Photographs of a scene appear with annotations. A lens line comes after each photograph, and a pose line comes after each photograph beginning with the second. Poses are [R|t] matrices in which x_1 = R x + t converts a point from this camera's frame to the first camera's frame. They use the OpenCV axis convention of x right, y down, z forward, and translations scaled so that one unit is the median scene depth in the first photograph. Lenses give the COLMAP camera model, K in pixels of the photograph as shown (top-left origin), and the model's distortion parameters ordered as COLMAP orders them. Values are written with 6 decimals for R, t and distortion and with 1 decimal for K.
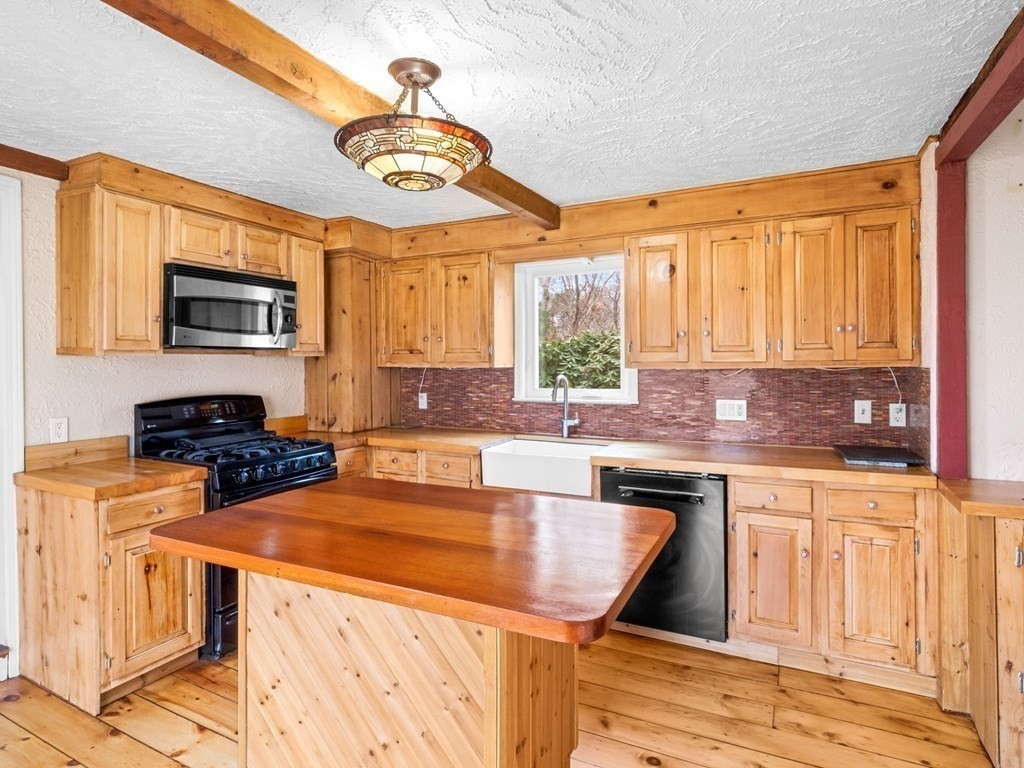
lens RADIAL K [[571.0, 0, 508.2], [0, 571.0, 358.9], [0, 0, 1]] dist [0.001538, -0.001215]
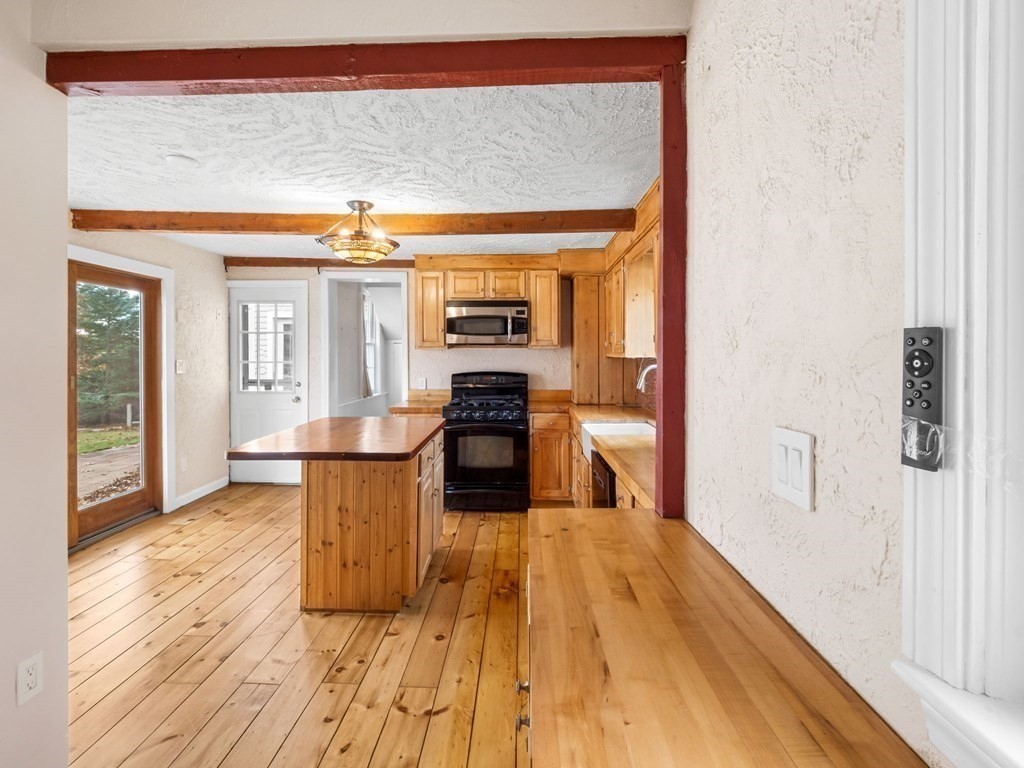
lens RADIAL K [[517.9, 0, 510.3], [0, 517.9, 356.1], [0, 0, 1]] dist [0.003143, -0.000139]
pose [[0.414905, 0.007359, -0.909835, 0.863810], [0.001766, 0.999959, 0.008893, 0.002375], [0.909863, -0.005297, 0.414875, 0.370361]]
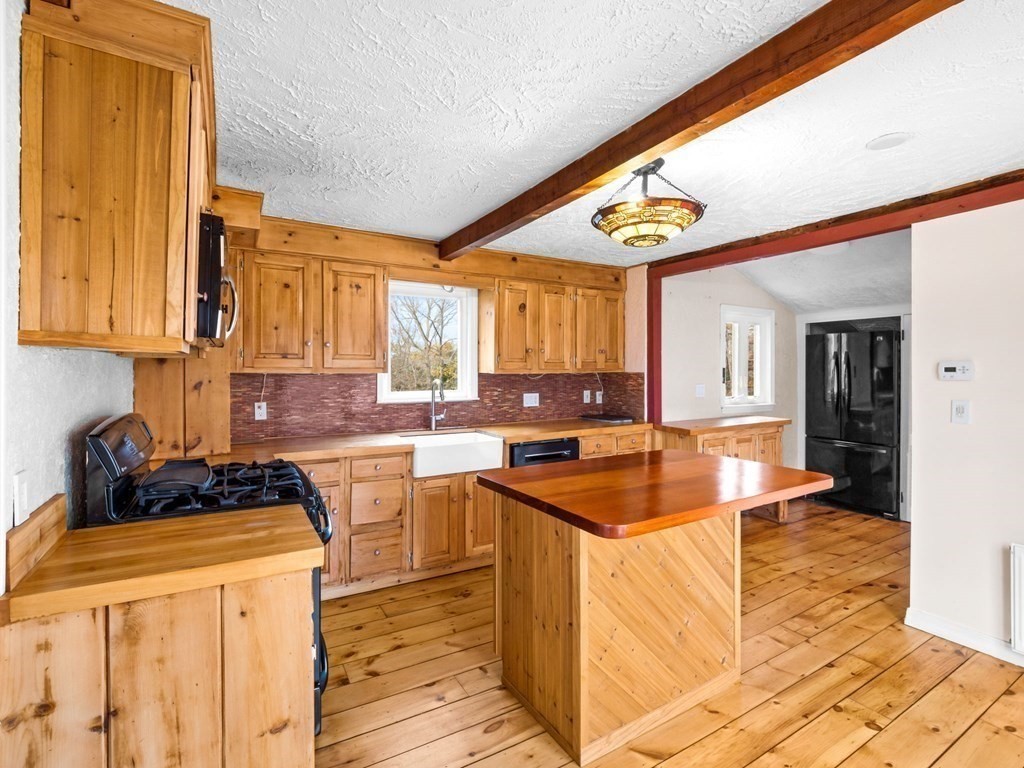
lens RADIAL K [[475.0, 0, 508.7], [0, 475.0, 369.2], [0, 0, 1]] dist [0.008517, -0.008112]
pose [[0.545814, 0.007051, 0.837877, -0.684242], [-0.007696, 0.999965, -0.003402, 0.009247], [-0.837871, -0.004591, 0.545849, 0.320199]]
